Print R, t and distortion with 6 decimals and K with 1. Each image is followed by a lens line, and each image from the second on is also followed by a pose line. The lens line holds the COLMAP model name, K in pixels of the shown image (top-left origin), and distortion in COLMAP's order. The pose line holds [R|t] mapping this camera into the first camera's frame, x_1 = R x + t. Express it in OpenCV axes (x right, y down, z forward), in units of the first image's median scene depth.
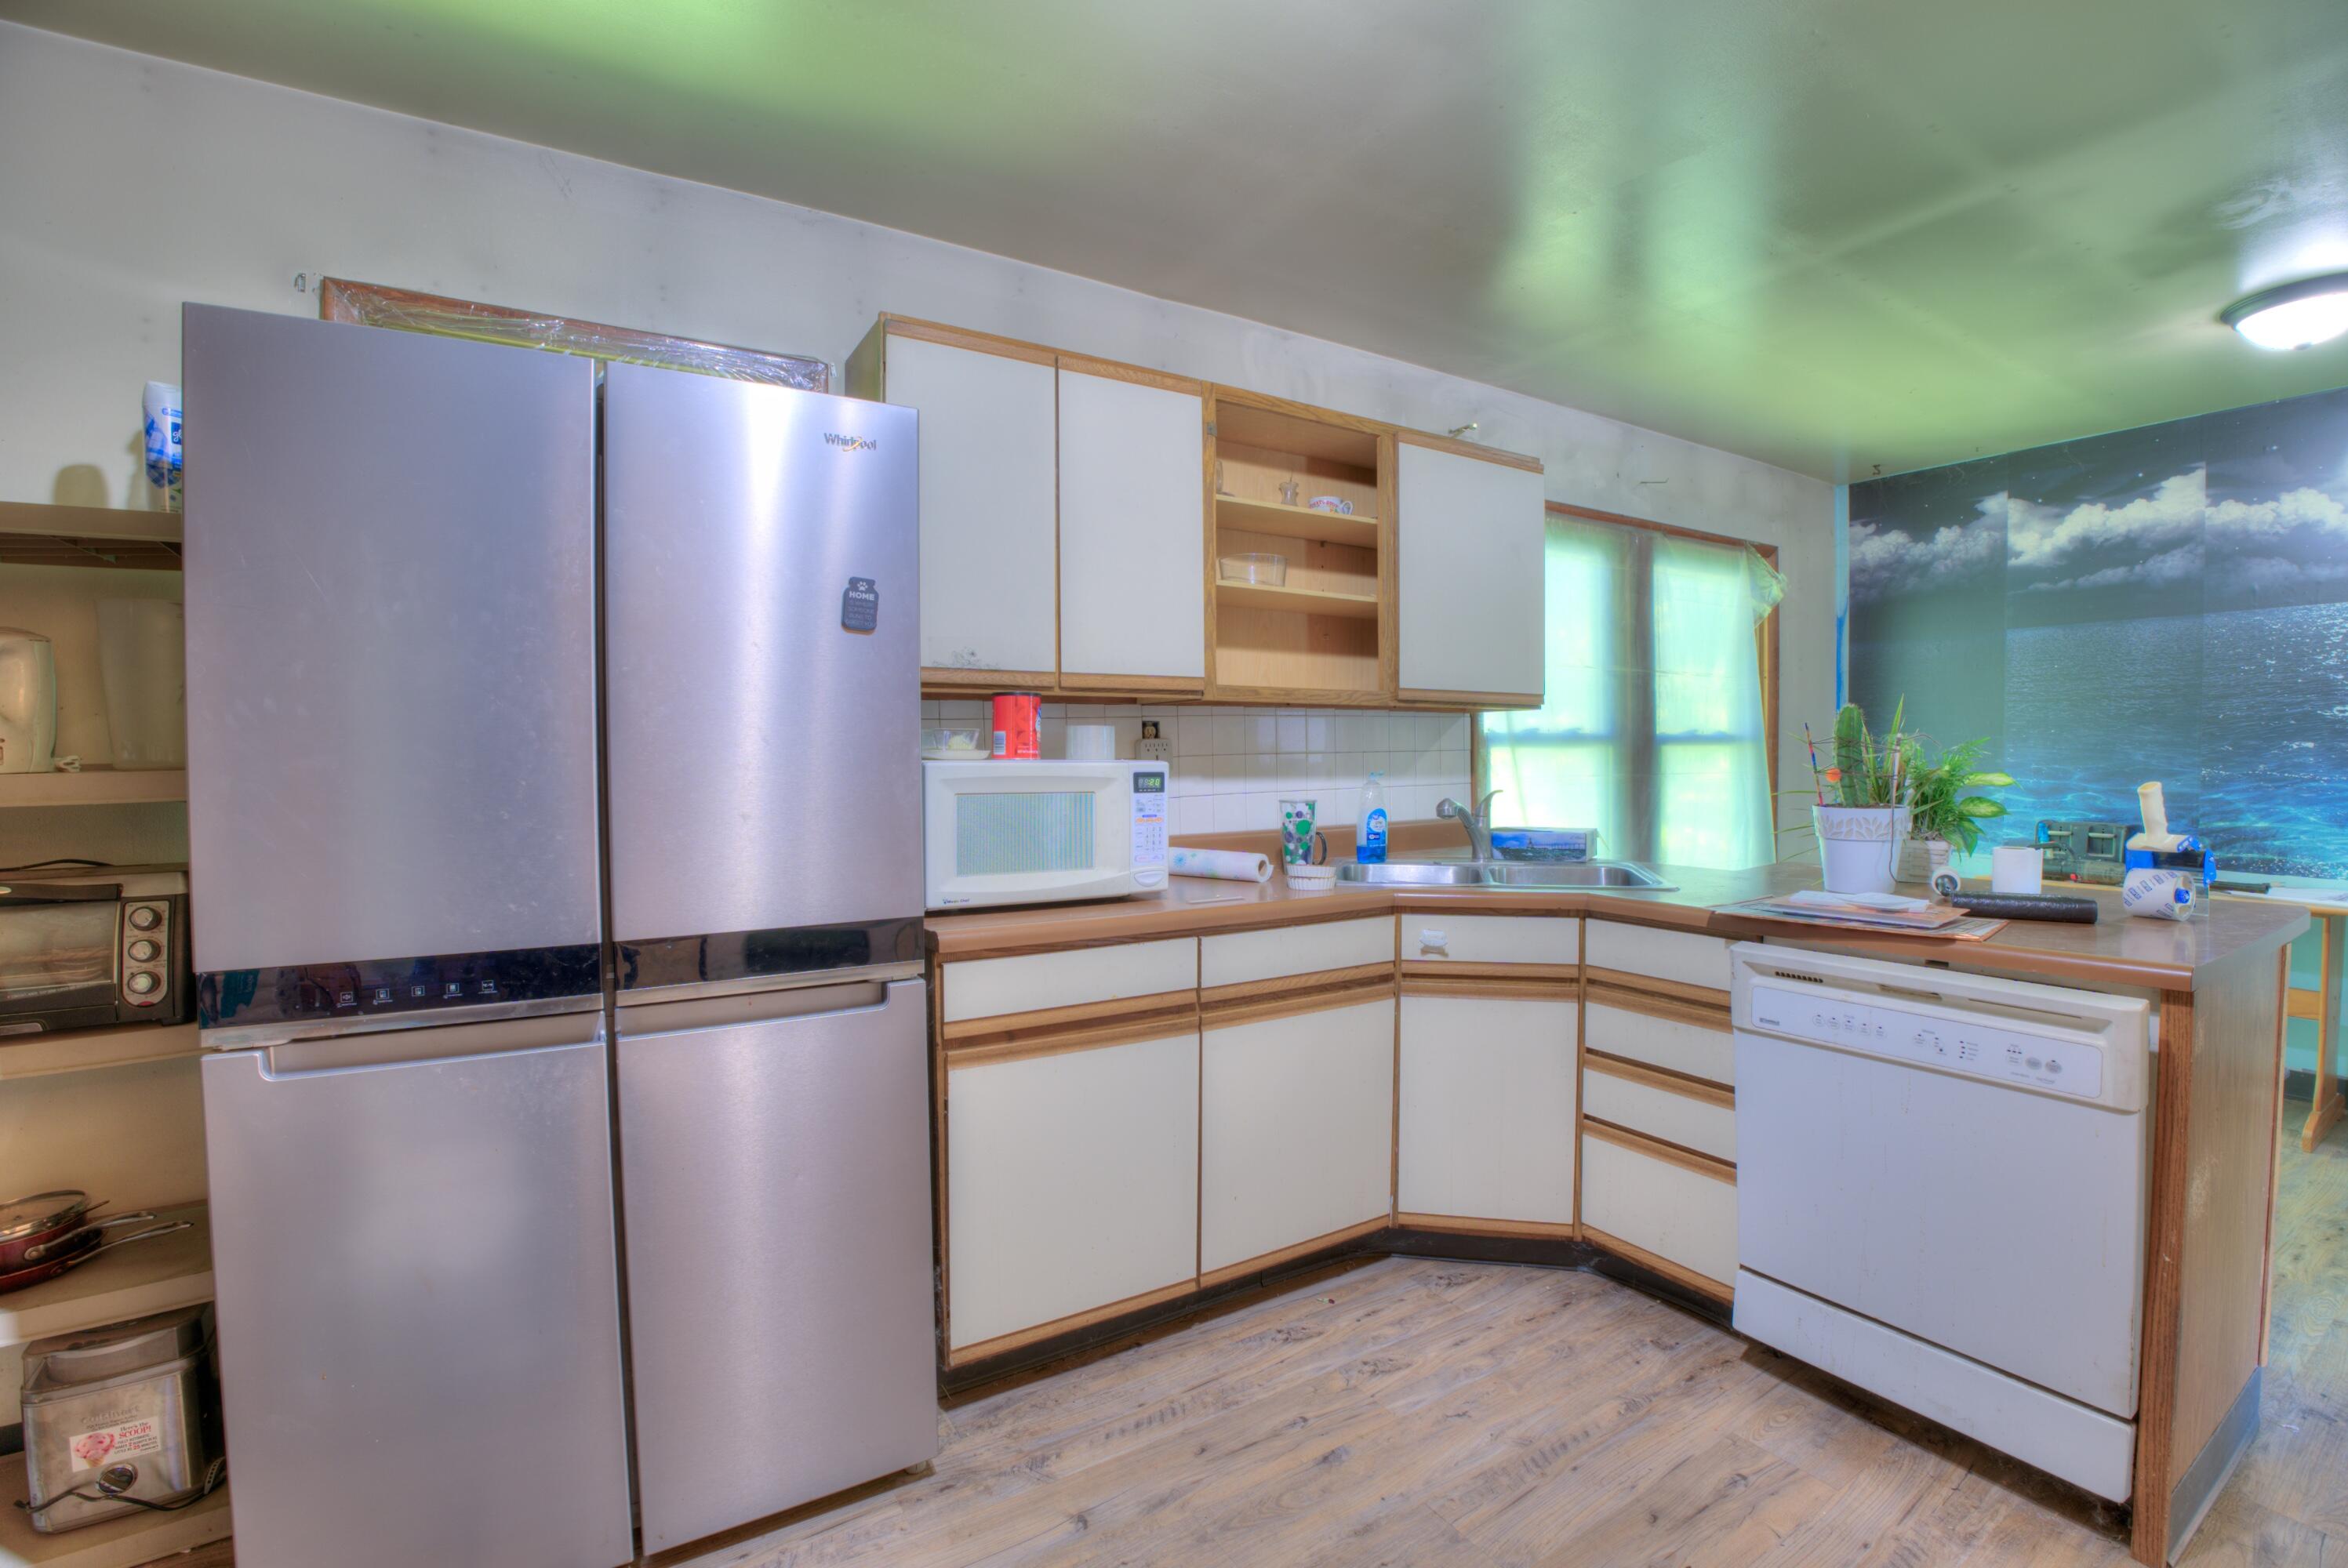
lens RADIAL K [[1016.7, 0, 1179.3], [0, 1016.7, 798.8], [0, 0, 1]] dist [-0.055483, 0.006298]
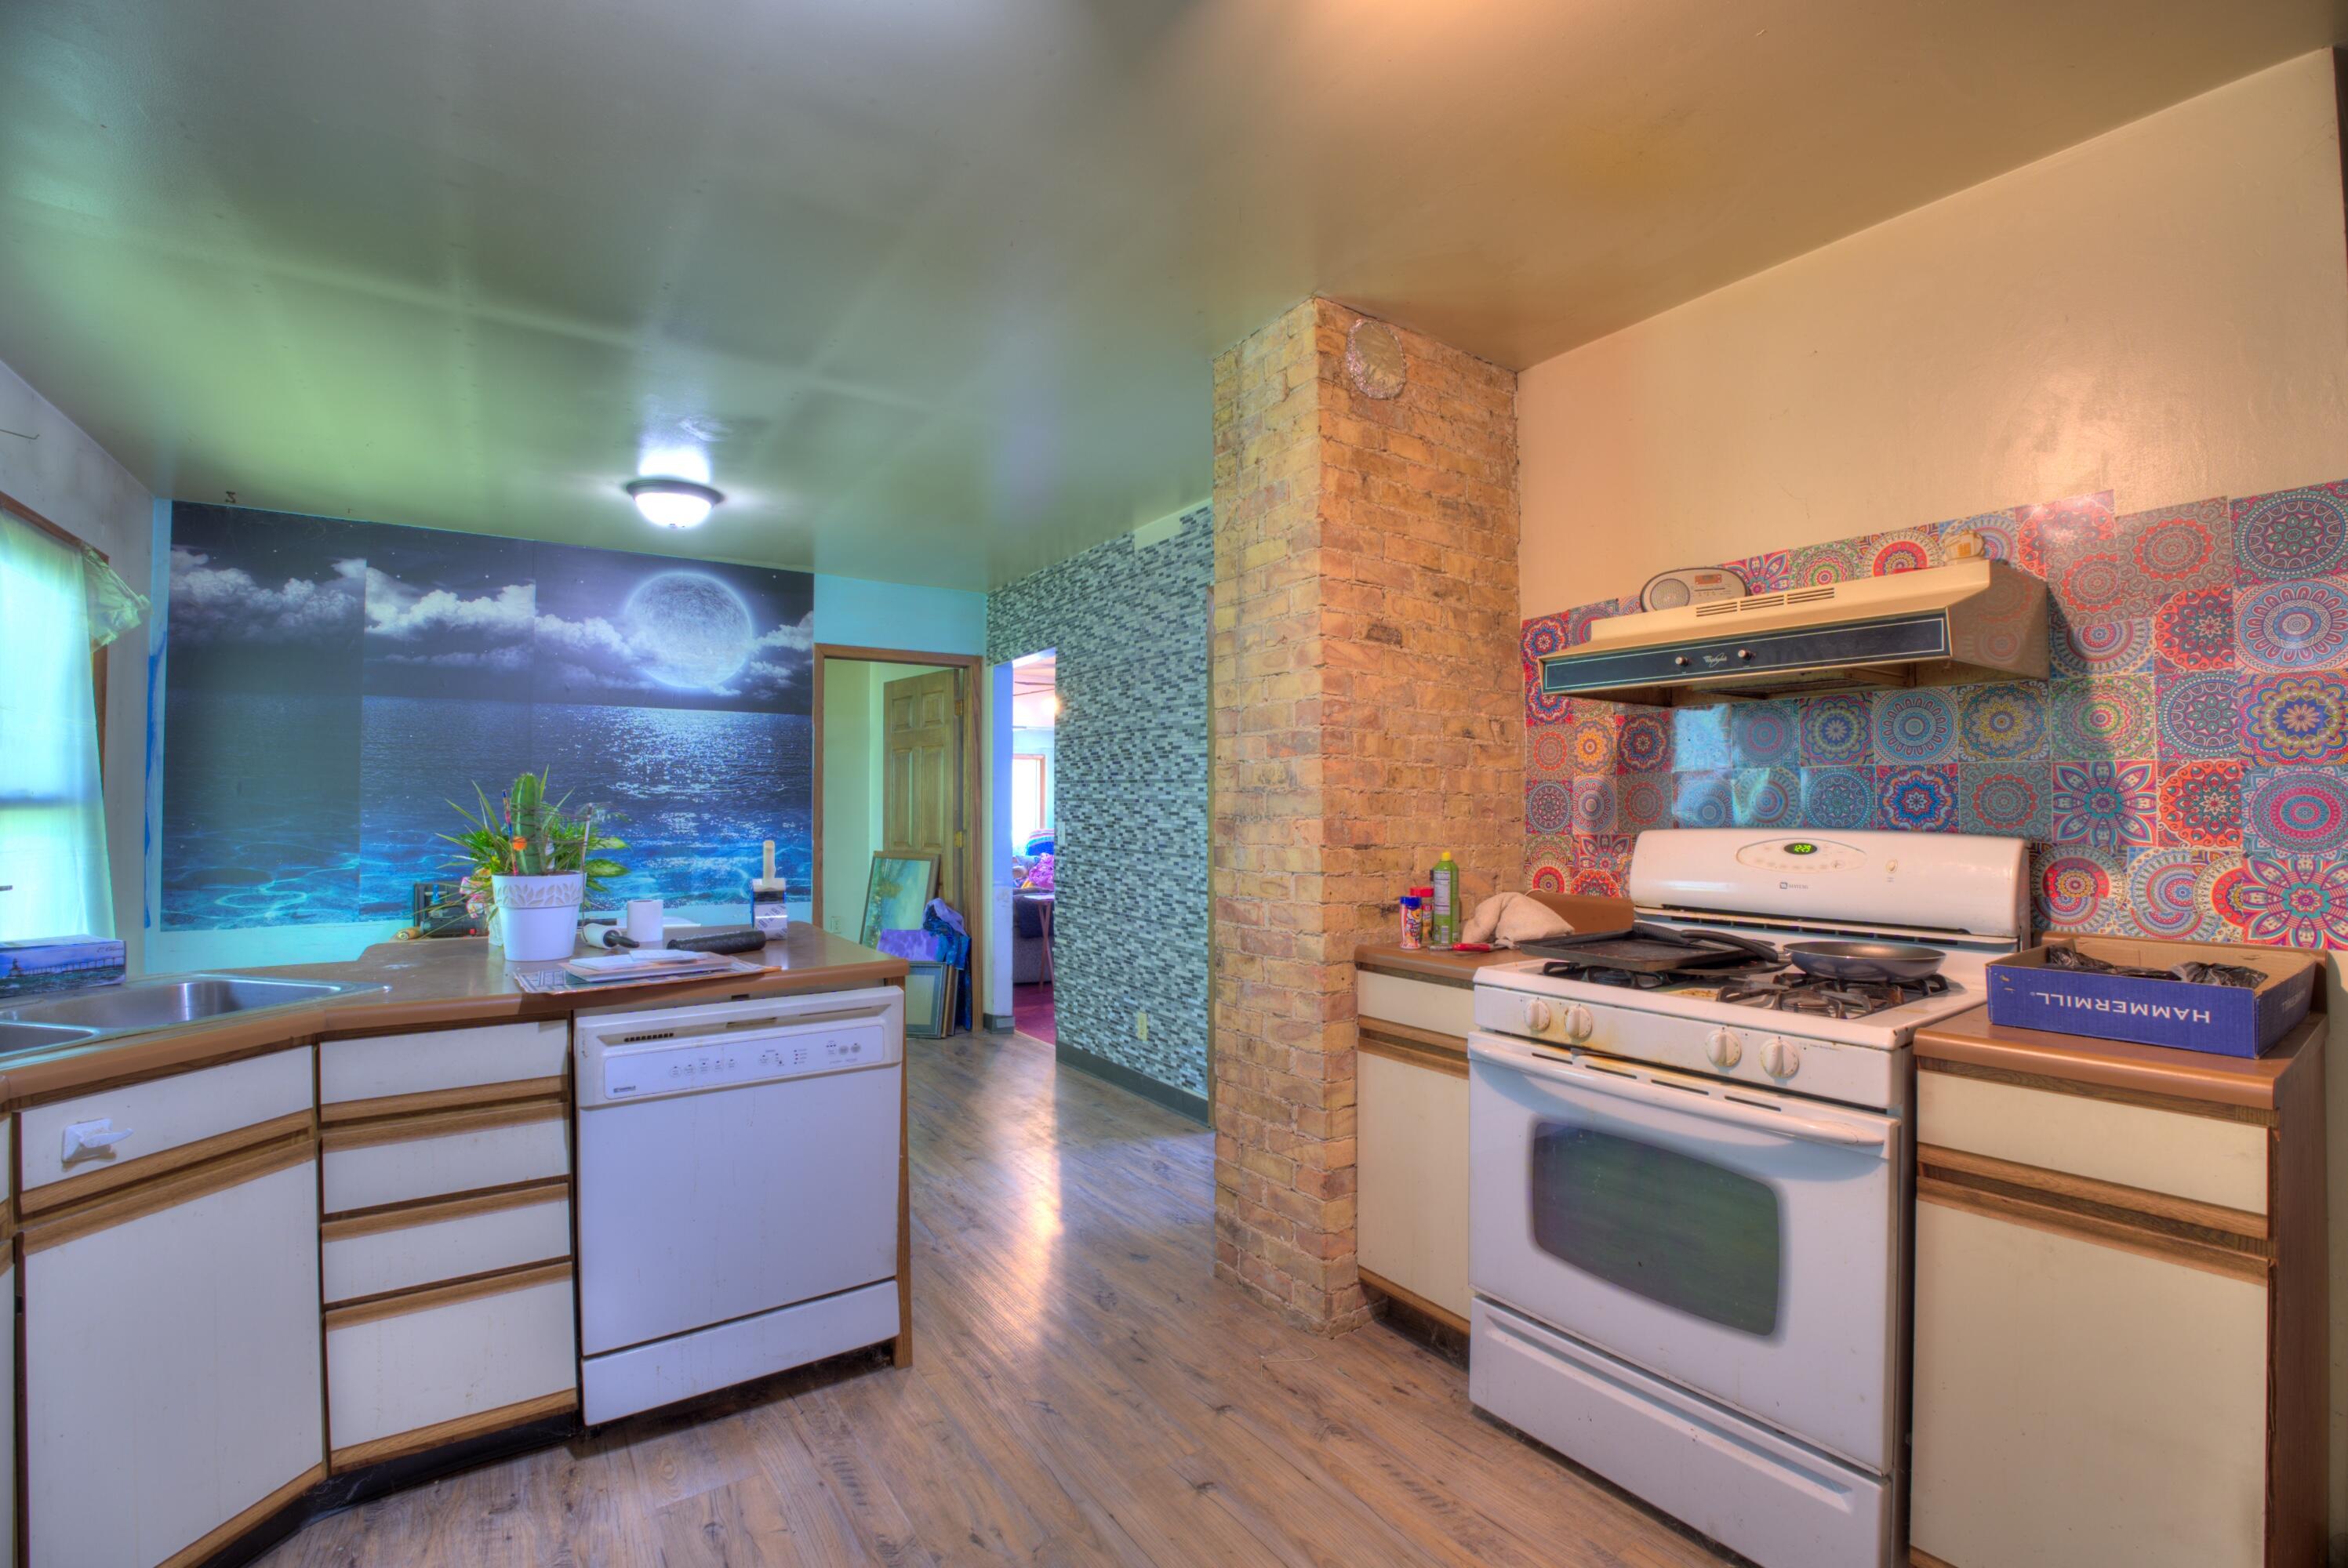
lens RADIAL K [[1016.7, 0, 1193.1], [0, 1016.7, 796.2], [0, 0, 1]] dist [-0.055483, 0.006298]
pose [[-0.060740, 0.017851, 0.997994, -0.237204], [0.048293, 0.998722, -0.014925, -0.015535], [-0.996985, 0.047290, -0.061524, 0.249801]]
